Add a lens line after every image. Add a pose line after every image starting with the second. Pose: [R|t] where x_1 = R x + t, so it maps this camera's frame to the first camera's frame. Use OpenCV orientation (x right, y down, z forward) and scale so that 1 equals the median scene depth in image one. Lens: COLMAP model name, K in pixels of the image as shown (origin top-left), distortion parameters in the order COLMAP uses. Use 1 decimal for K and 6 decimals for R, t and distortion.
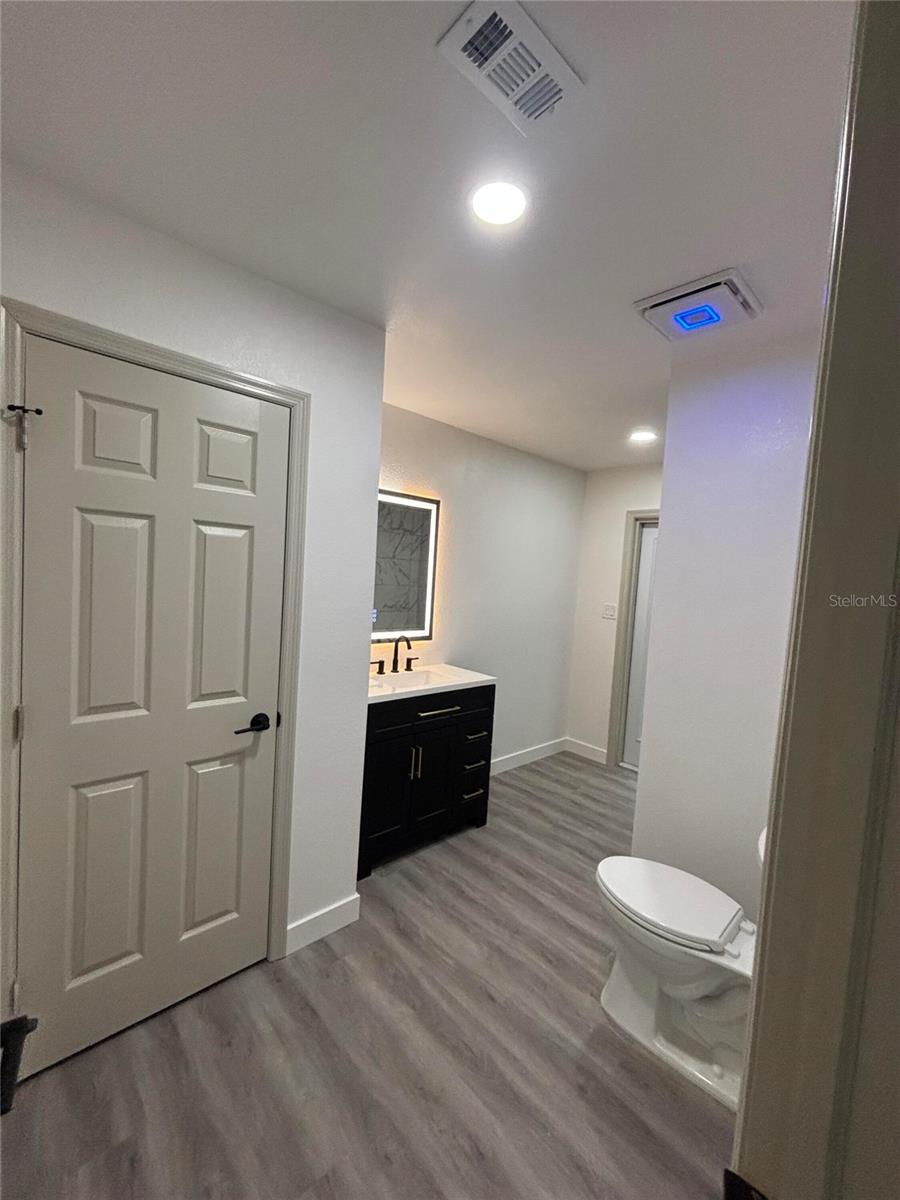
lens RADIAL K [[489.9, 0, 451.3], [0, 489.9, 600.8], [0, 0, 1]] dist [0.014900, -0.005901]
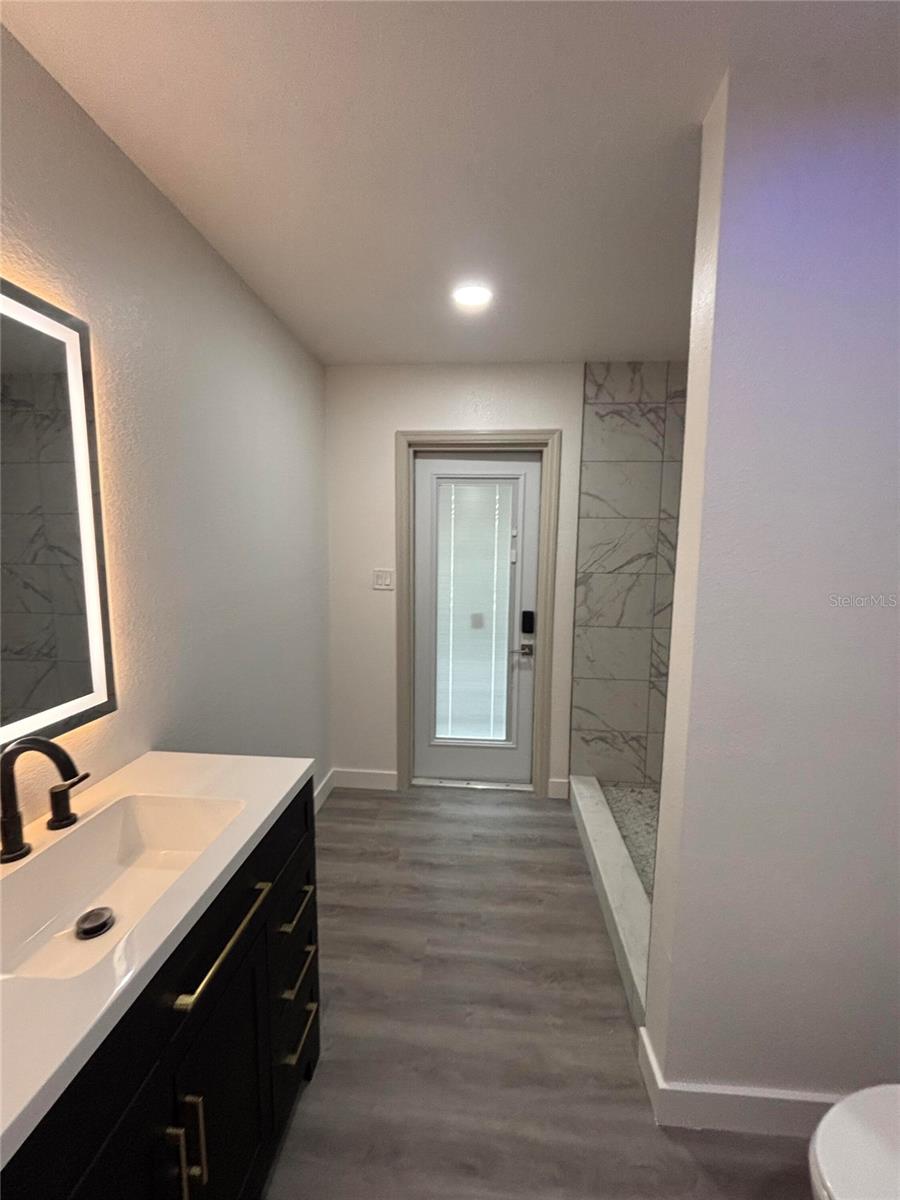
lens RADIAL K [[489.9, 0, 451.3], [0, 489.9, 600.8], [0, 0, 1]] dist [0.014900, -0.005901]
pose [[0.734389, -0.131406, 0.665887, -0.095098], [0.068096, 0.990394, 0.120344, -0.032979], [-0.675304, -0.043035, 0.736283, 0.560674]]
